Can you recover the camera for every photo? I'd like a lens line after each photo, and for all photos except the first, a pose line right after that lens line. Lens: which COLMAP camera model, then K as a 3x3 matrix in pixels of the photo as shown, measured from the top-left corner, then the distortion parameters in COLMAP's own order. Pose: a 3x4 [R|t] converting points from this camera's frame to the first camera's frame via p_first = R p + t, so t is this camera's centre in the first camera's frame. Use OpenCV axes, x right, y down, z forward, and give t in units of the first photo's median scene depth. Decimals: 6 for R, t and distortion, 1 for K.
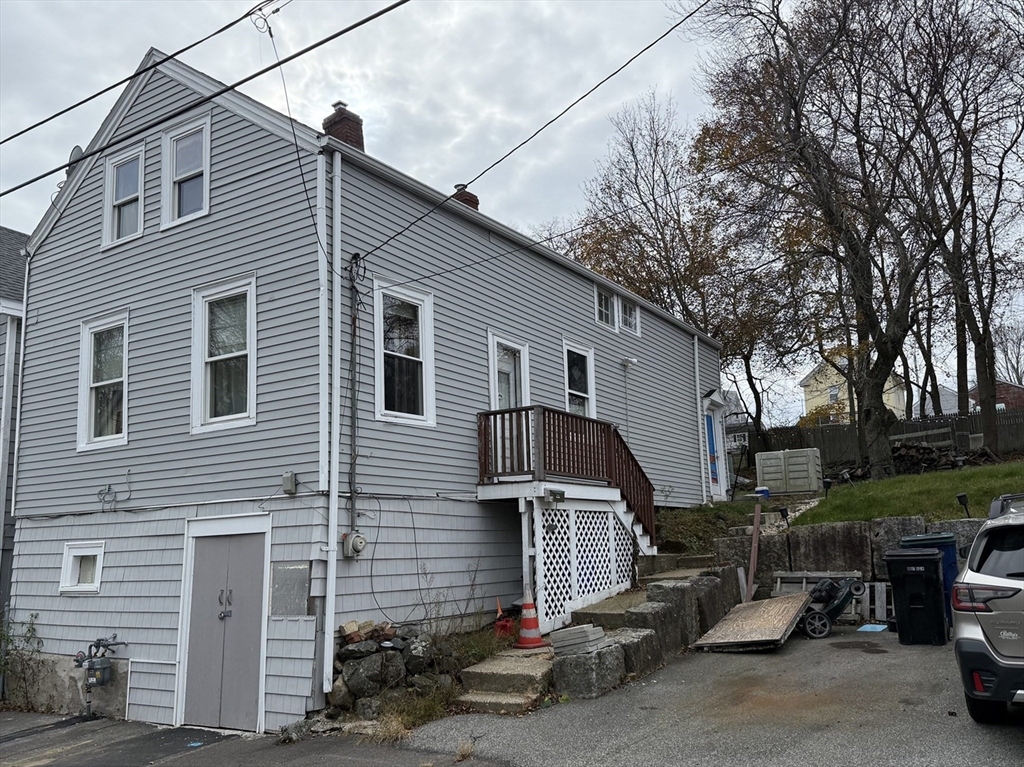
lens RADIAL K [[830.5, 0, 512.0], [0, 830.5, 383.5], [0, 0, 1]] dist [0.056685, -0.000434]
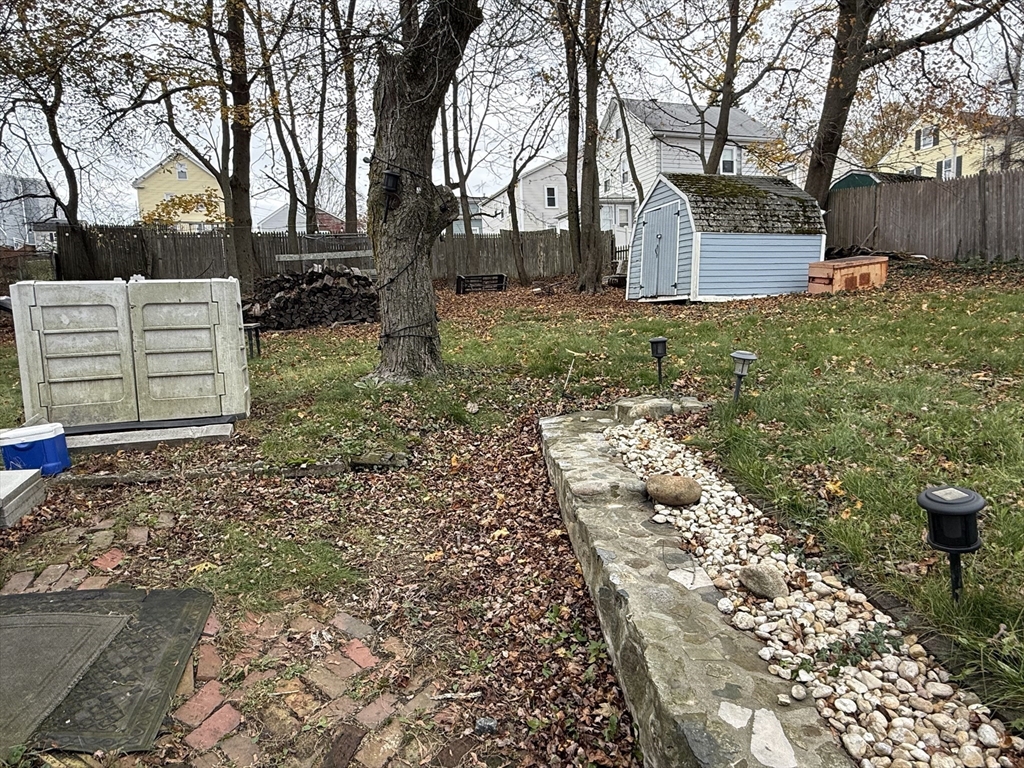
lens RADIAL K [[603.1, 0, 512.0], [0, 603.1, 384.0], [0, 0, 1]] dist [0.001398, 0.000644]
pose [[0.627756, -0.081035, 0.774181, 0.190583], [-0.136163, 0.967801, 0.211711, 0.040639], [-0.766409, -0.238317, 0.596509, 0.597383]]
